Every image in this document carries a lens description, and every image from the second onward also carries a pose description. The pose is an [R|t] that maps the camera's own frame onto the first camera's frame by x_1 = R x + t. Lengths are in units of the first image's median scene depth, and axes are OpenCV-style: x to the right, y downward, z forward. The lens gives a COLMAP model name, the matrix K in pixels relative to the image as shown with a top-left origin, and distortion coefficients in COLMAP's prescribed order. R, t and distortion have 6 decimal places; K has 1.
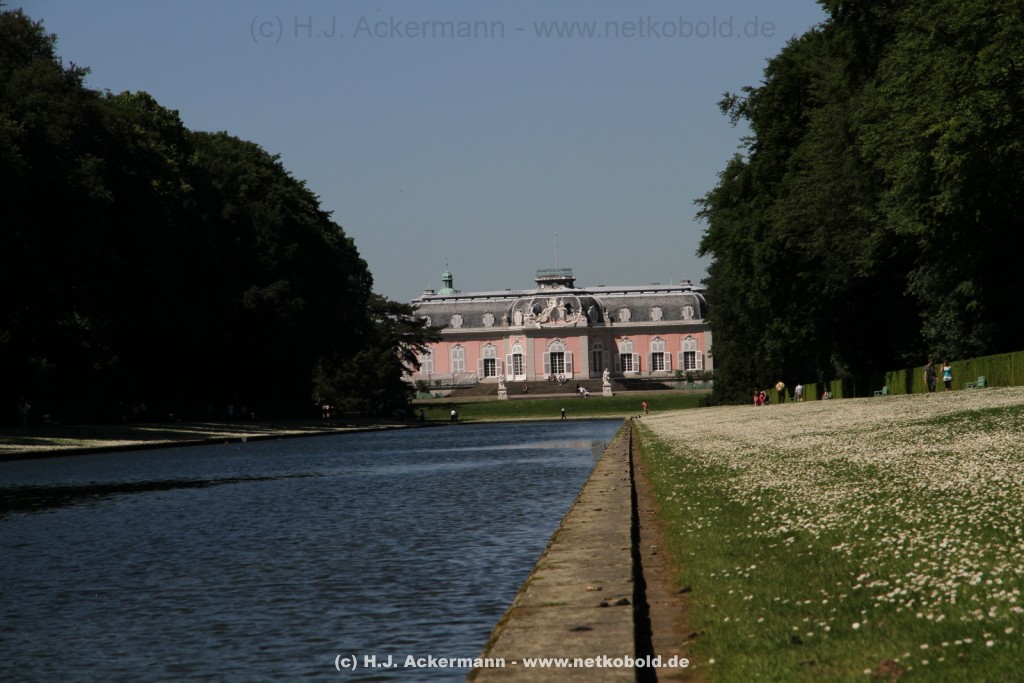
lens RADIAL K [[3584.6, 0, 519.5], [0, 3584.6, 348.3], [0, 0, 1]] dist [0.348630, 0.000000]
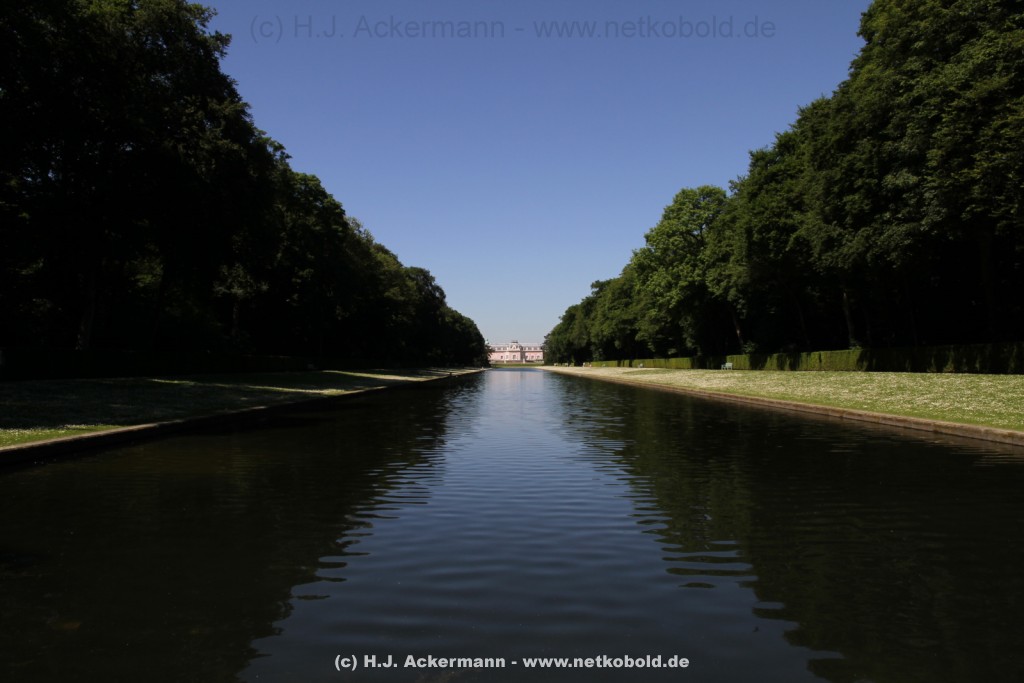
lens RADIAL K [[745.4, 0, 512.6], [0, 745.4, 340.8], [0, 0, 1]] dist [-0.000104, 0.000000]
pose [[0.998805, 0.032215, 0.036766, -0.056591], [-0.031645, 0.999371, -0.015991, -0.004099], [-0.037258, 0.014808, 0.999196, -0.226976]]
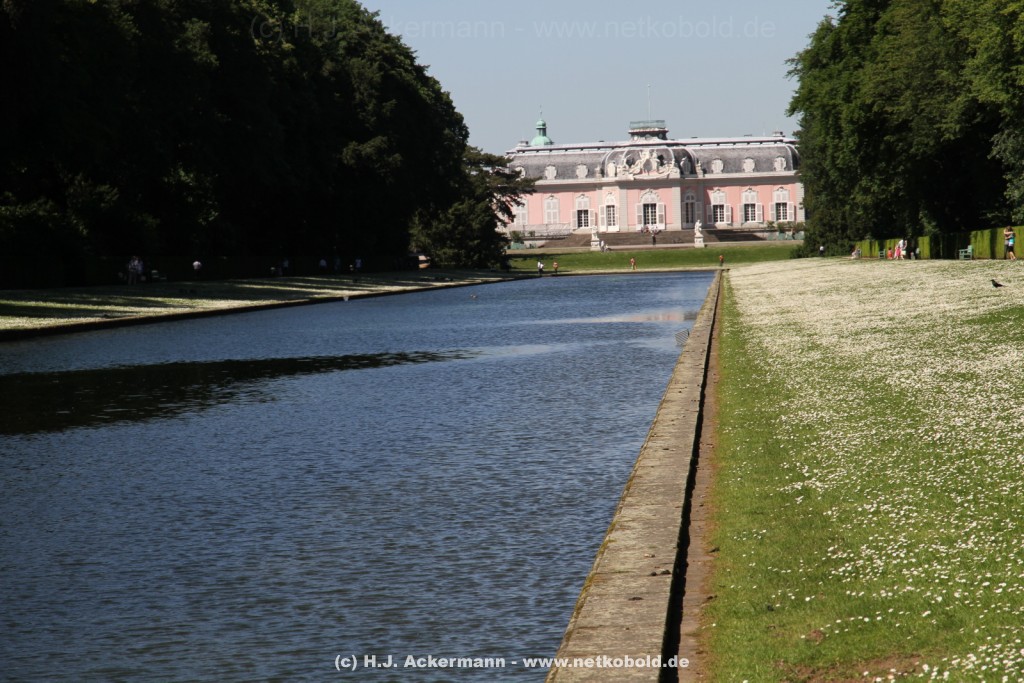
lens RADIAL K [[3584.6, 0, 505.2], [0, 3584.6, 336.7], [0, 0, 1]] dist [0.348630, 0.000000]
pose [[0.999545, 0.003653, -0.029954, 0.000261], [-0.002429, 0.999165, 0.040778, -0.004026], [0.030078, -0.040687, 0.998719, -0.022975]]
